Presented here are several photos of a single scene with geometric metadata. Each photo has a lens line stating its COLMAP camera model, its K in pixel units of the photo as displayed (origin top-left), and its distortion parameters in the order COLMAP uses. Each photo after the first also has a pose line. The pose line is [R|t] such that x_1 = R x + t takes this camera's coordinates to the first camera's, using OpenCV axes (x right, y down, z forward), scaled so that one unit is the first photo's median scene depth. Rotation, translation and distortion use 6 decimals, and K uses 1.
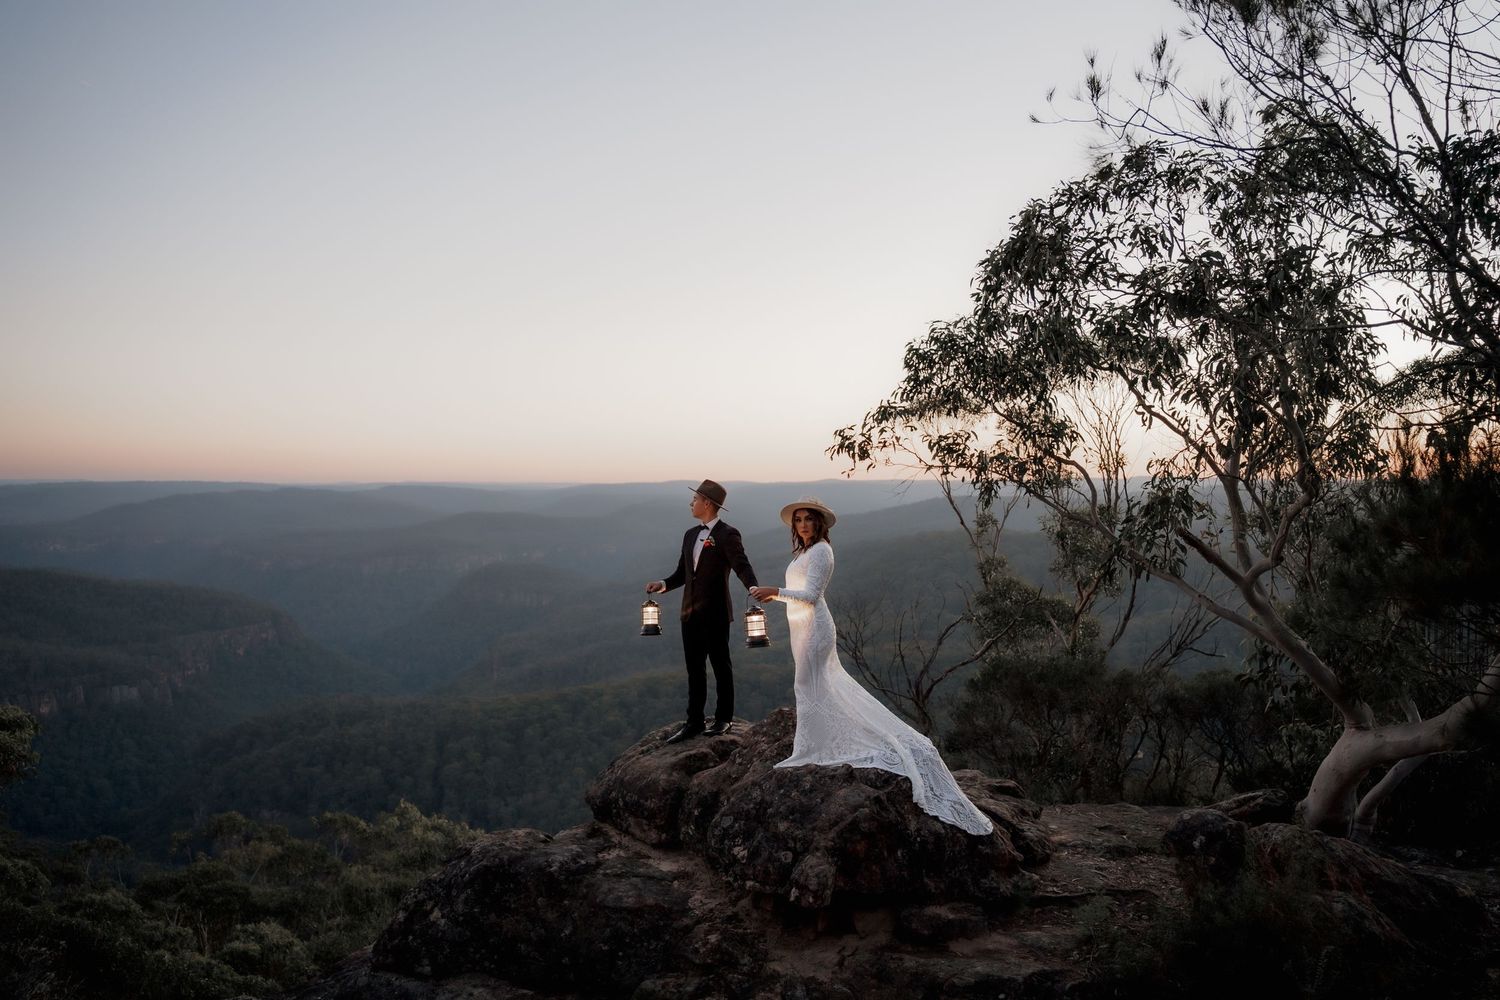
lens RADIAL K [[1204.7, 0, 759.8], [0, 1204.7, 490.5], [0, 0, 1]] dist [-0.101664, 0.057922]
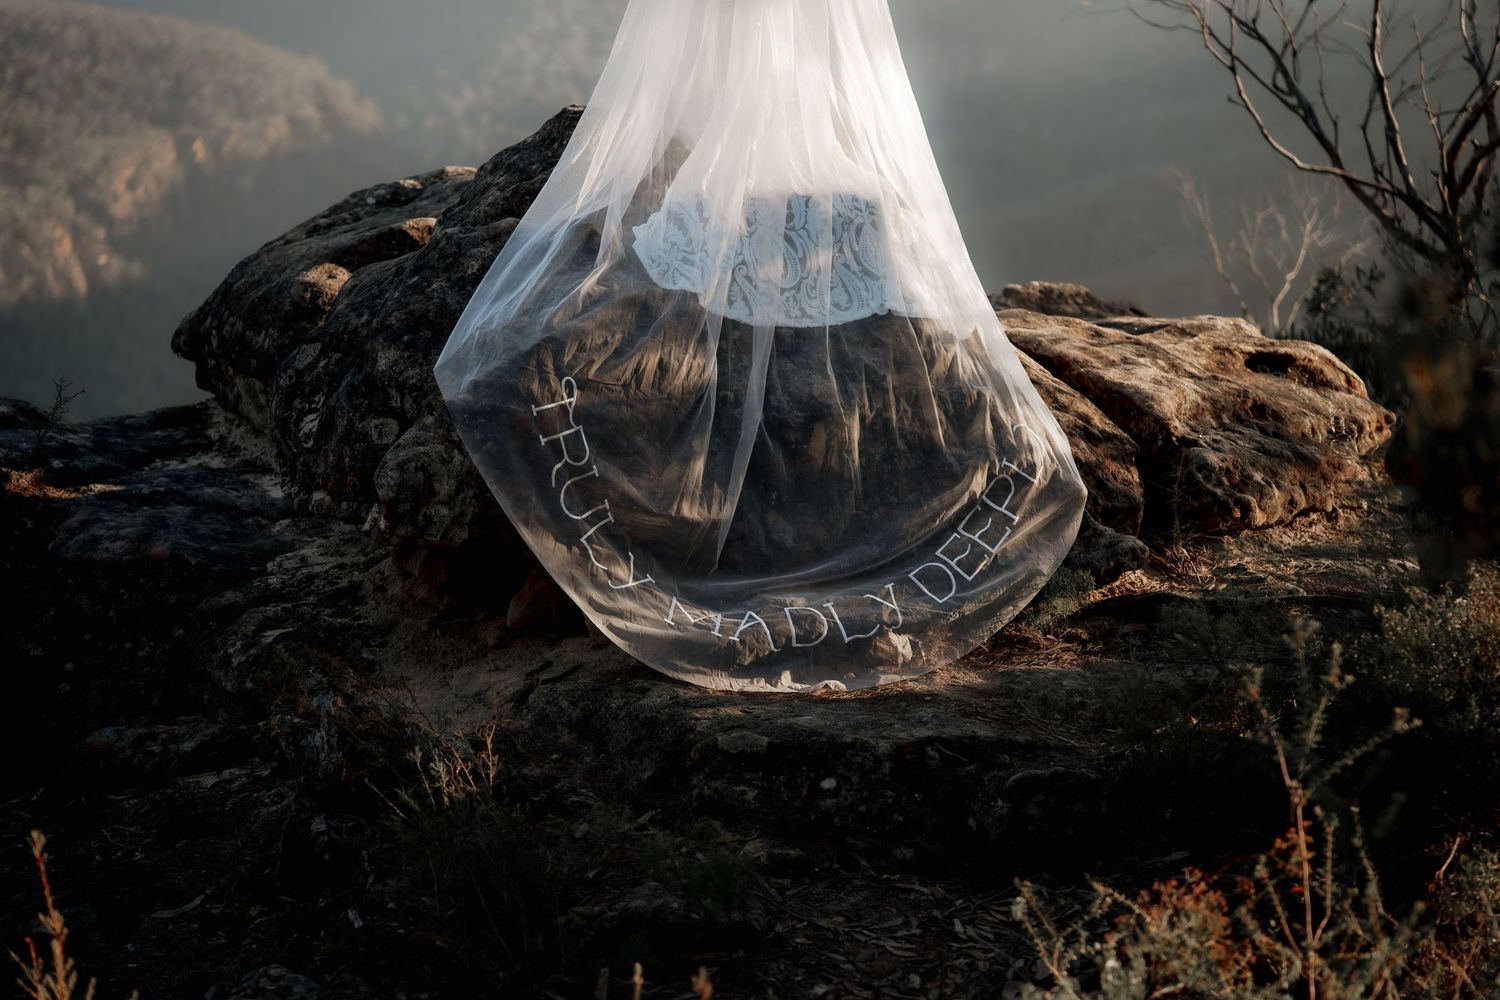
lens RADIAL K [[3060.0, 0, 753.6], [0, 3060.0, 494.1], [0, 0, 1]] dist [0.625270, 0.000000]
pose [[0.969139, 0.038361, -0.243511, 0.374333], [0.018236, 0.973955, 0.226008, 0.087973], [0.245839, -0.223474, 0.943198, 0.037969]]
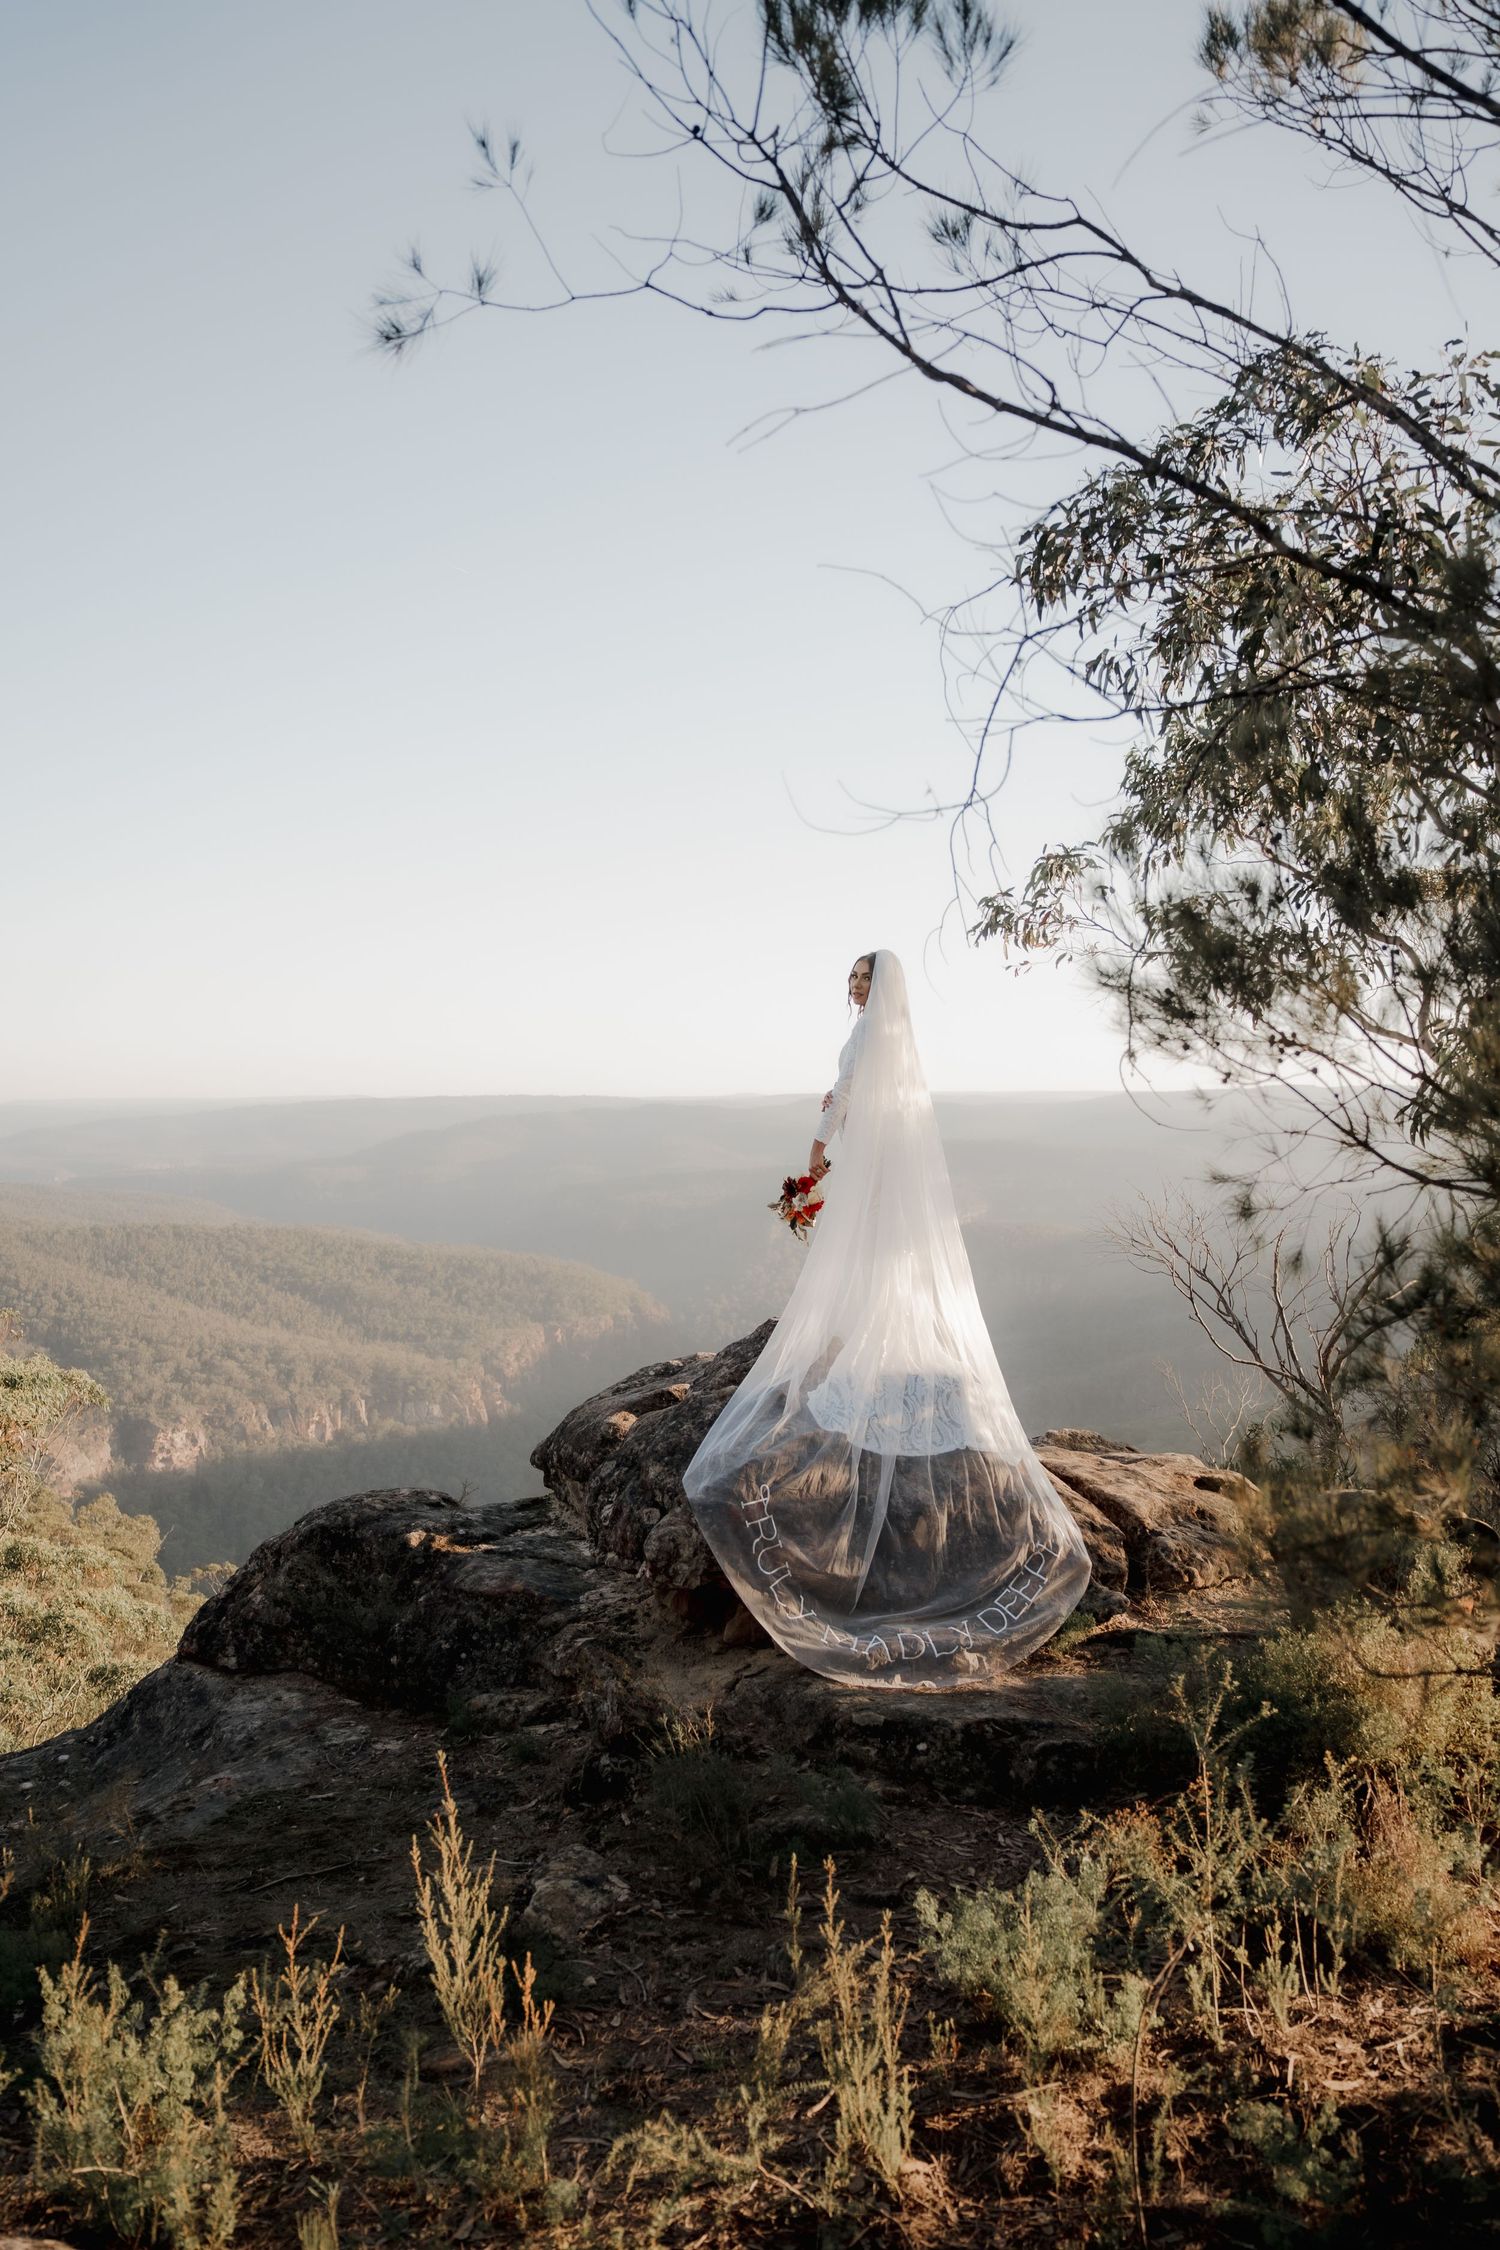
lens RADIAL K [[1981.2, 0, 725.9], [0, 1981.2, 1202.5], [0, 0, 1]] dist [-0.096718, 0.008399]
pose [[0.942893, 0.002916, -0.333084, 0.395794], [0.014146, 0.998709, 0.048787, 0.077577], [0.332796, -0.050713, 0.941634, 0.001418]]
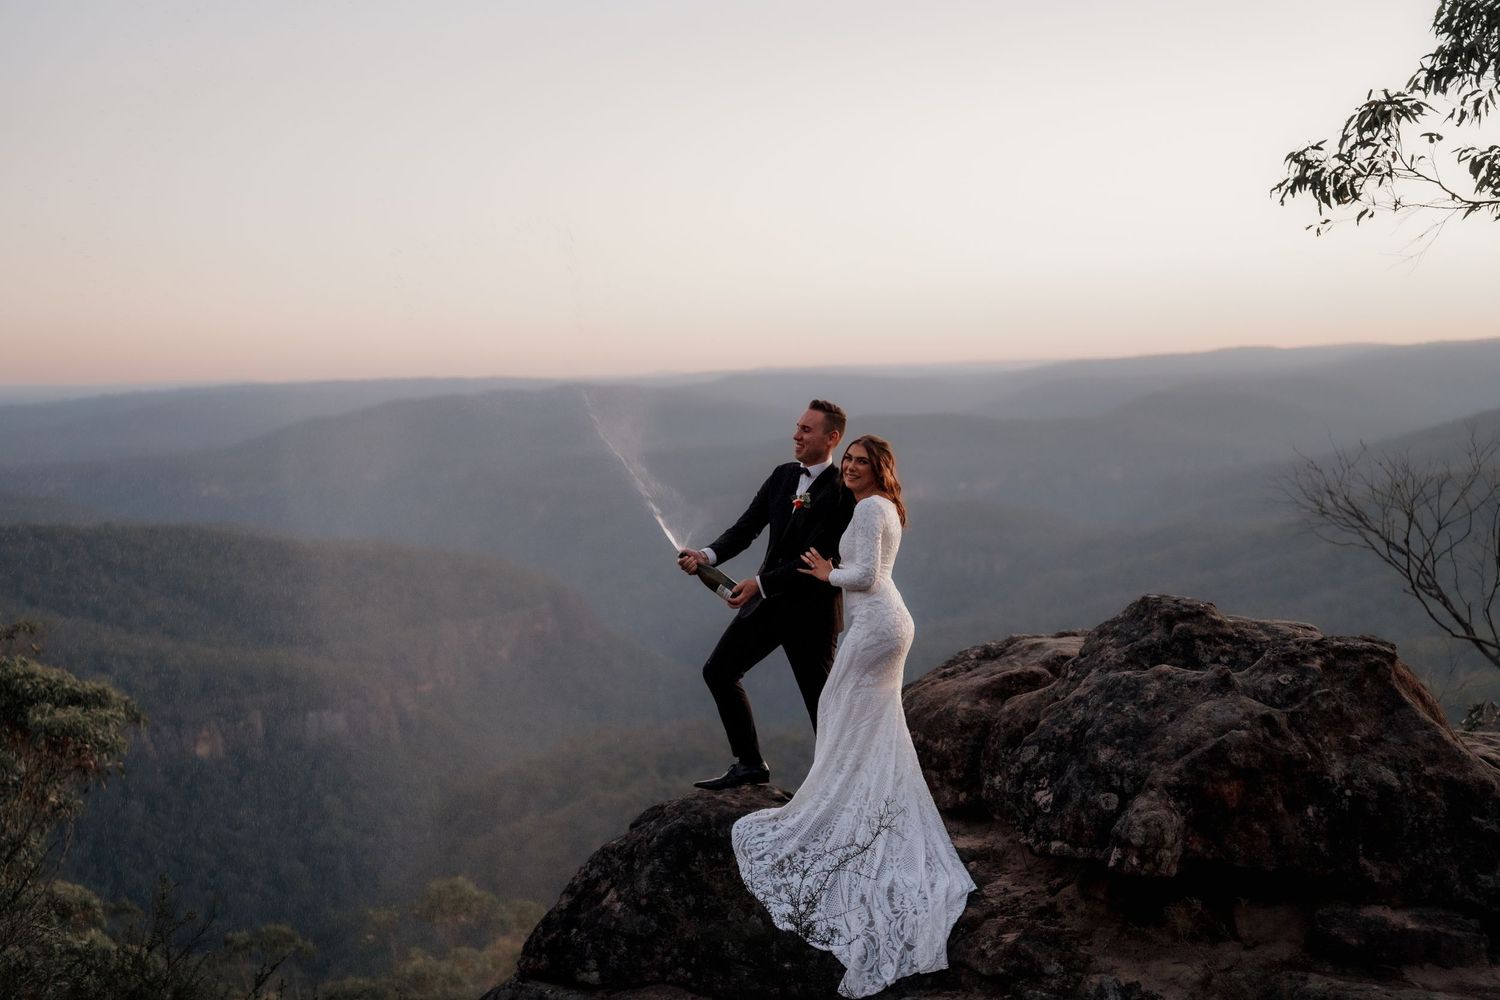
lens RADIAL K [[2089.0, 0, 756.7], [0, 2089.0, 494.4], [0, 0, 1]] dist [0.247781, 0.000000]
pose [[0.957984, -0.017335, -0.286297, 0.156869], [0.034053, 0.997986, 0.053516, 0.073415], [0.284792, -0.061016, 0.956645, -0.107490]]
